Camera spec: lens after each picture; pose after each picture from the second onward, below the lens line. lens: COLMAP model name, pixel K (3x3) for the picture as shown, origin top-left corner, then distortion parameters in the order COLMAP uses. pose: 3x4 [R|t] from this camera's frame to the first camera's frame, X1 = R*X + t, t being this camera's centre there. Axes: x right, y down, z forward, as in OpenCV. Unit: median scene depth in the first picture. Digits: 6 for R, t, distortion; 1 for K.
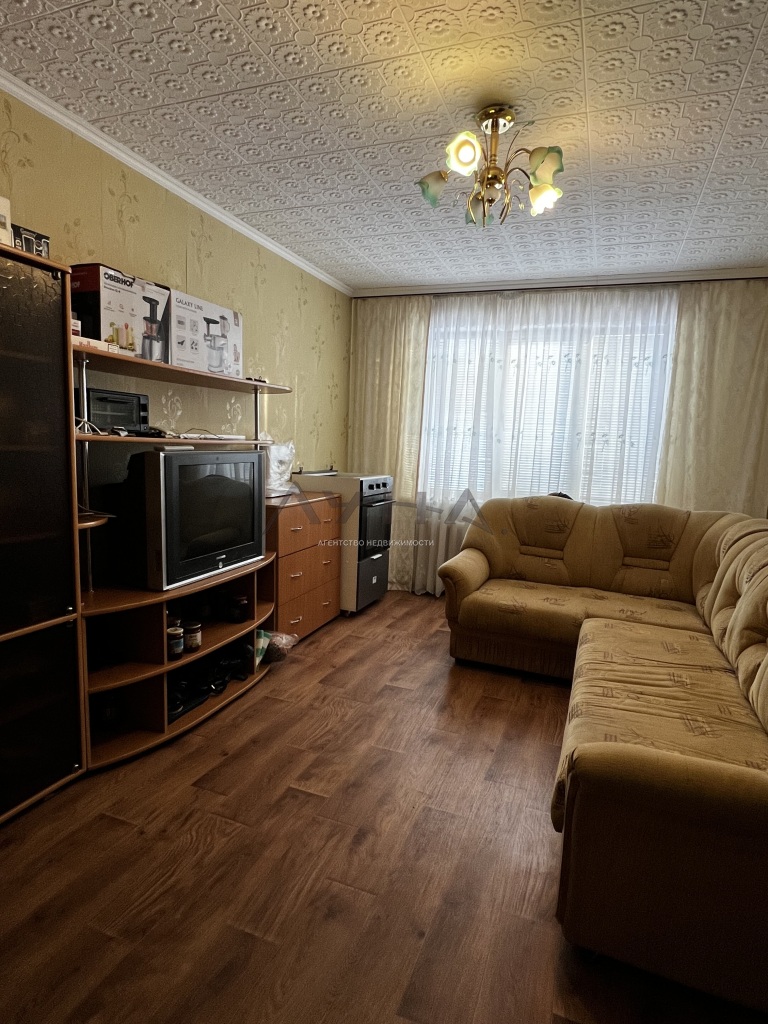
lens RADIAL K [[564.2, 0, 384.7], [0, 564.2, 513.5], [0, 0, 1]] dist [-0.001531, 0.000050]
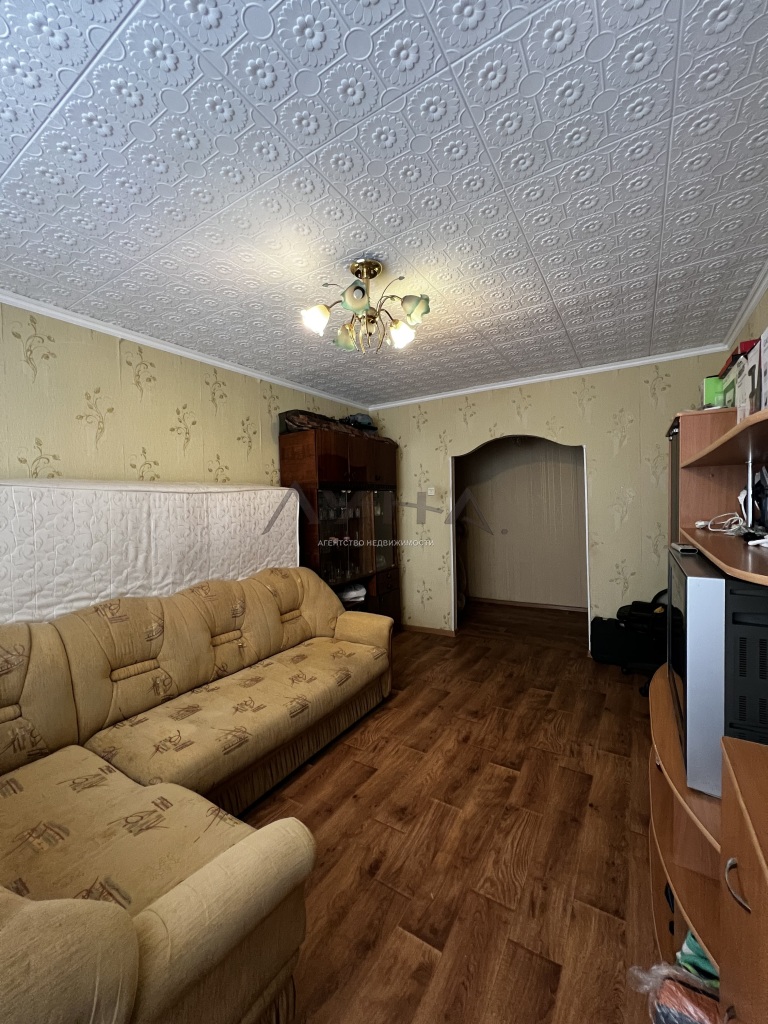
lens RADIAL K [[409.8, 0, 385.1], [0, 409.8, 512.9], [0, 0, 1]] dist [-0.003430, 0.000870]
pose [[-0.982519, -0.012879, 0.185715, -0.017109], [0.016885, 0.987327, 0.157798, -0.276459], [-0.185393, 0.158176, -0.969850, 1.675418]]
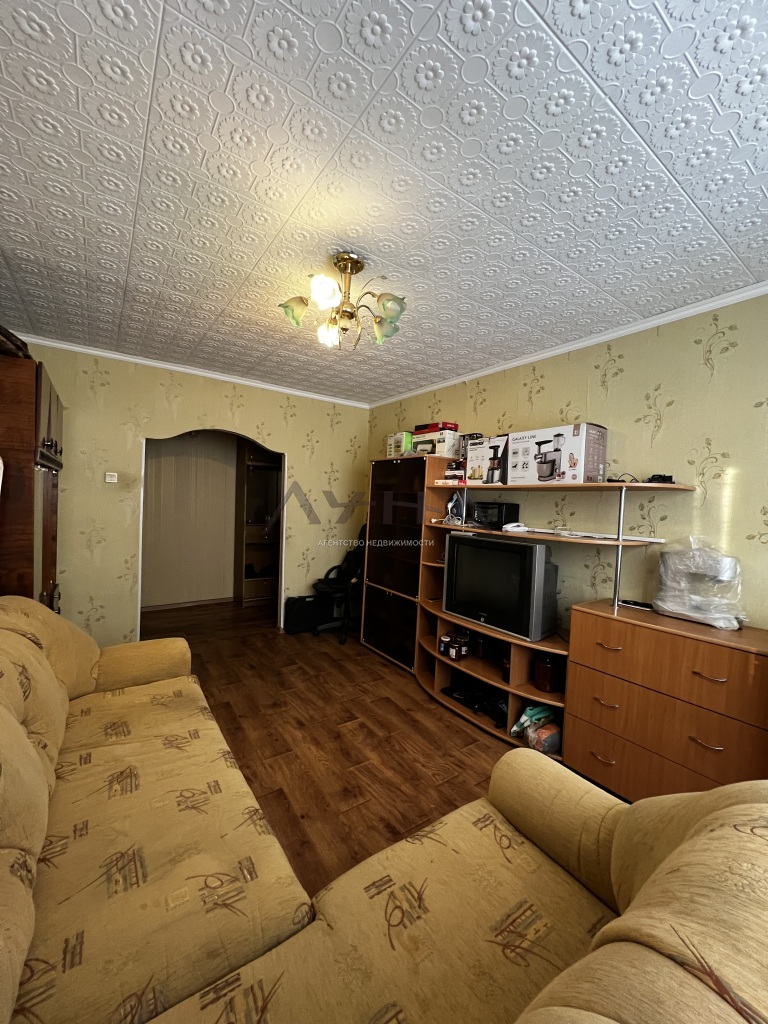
lens RADIAL K [[409.8, 0, 390.6], [0, 409.8, 513.4], [0, 0, 1]] dist [-0.003430, 0.000870]
pose [[-0.542758, -0.033140, -0.839235, 0.749678], [-0.166698, 0.983593, 0.068968, -0.216363], [0.823180, 0.177332, -0.539378, 1.422602]]
